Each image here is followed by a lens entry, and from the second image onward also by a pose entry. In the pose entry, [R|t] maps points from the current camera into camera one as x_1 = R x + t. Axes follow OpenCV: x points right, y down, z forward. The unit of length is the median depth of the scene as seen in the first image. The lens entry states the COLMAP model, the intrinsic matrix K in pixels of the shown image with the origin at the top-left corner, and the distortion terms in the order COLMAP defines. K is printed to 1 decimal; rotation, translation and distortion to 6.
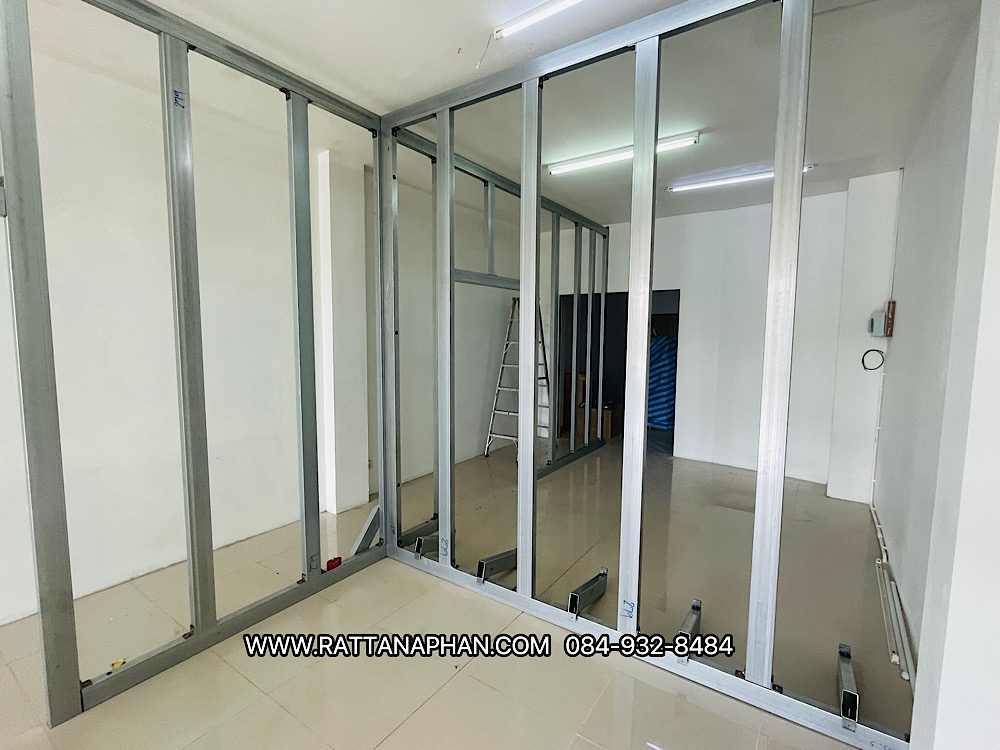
lens RADIAL K [[467.4, 0, 505.0], [0, 467.4, 370.4], [0, 0, 1]] dist [-0.001084, -0.001101]
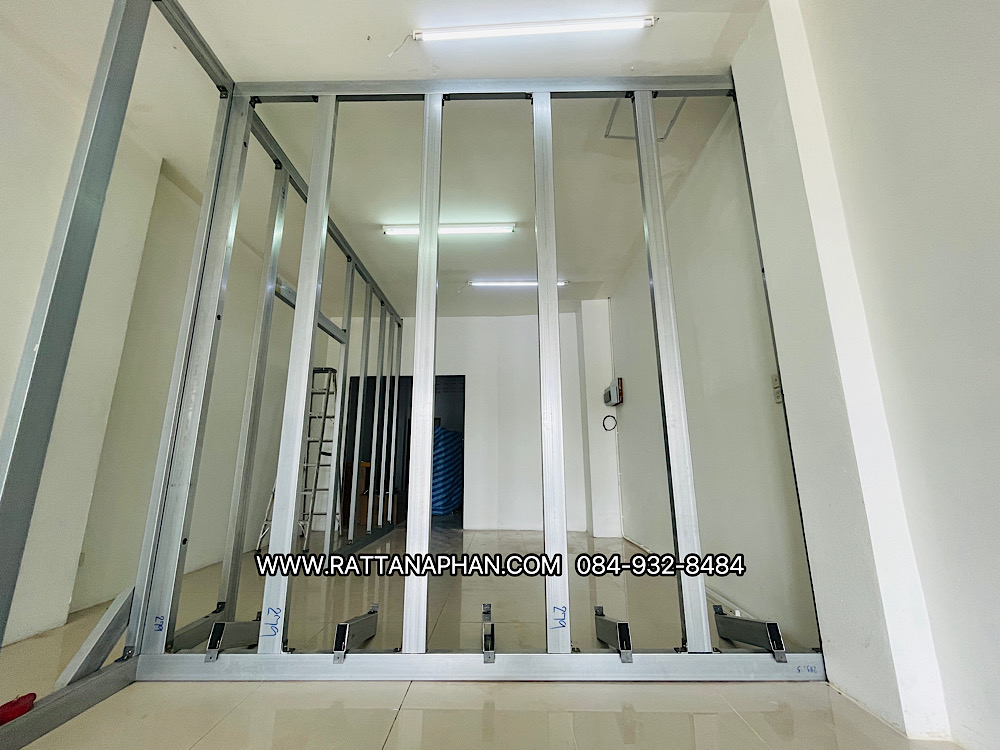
lens RADIAL K [[407.6, 0, 501.6], [0, 407.6, 373.1], [0, 0, 1]] dist [-0.004378, 0.000935]
pose [[0.830135, 0.109172, 0.546770, -0.187672], [0.060445, 0.957243, -0.282900, 0.198473], [-0.554276, 0.267895, 0.788042, 0.245067]]
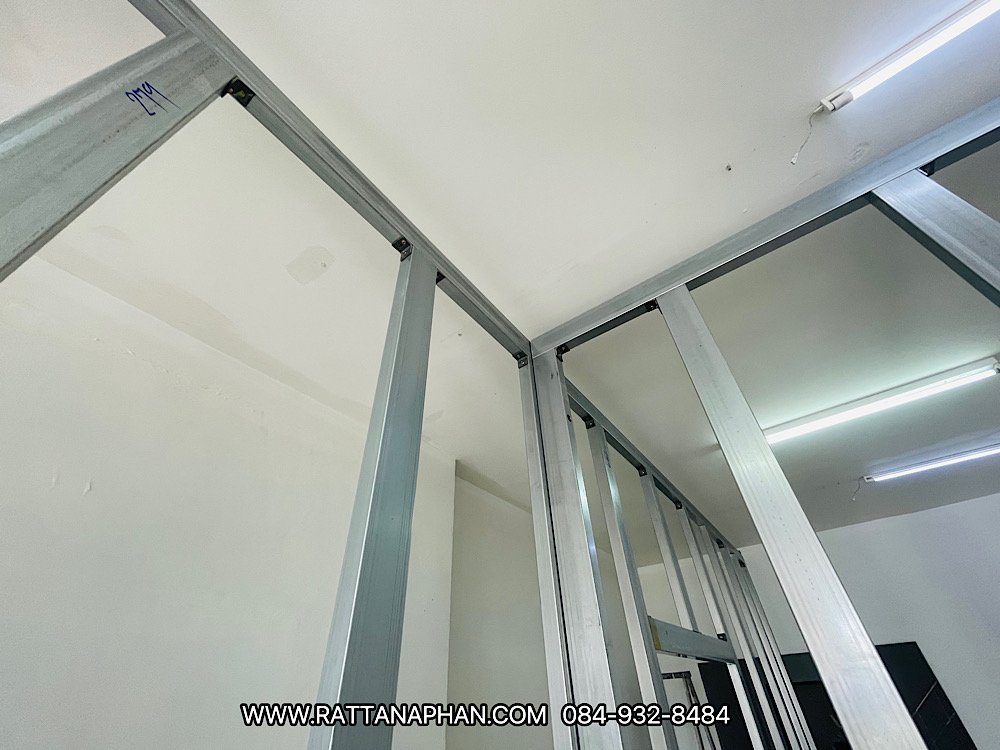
lens RADIAL K [[407.6, 0, 503.8], [0, 407.6, 378.6], [0, 0, 1]] dist [-0.004378, 0.000935]
pose [[0.998325, -0.057274, 0.008158, -0.278784], [0.046857, 0.717808, -0.694662, -0.126482], [0.033930, 0.693881, 0.719290, 0.585932]]
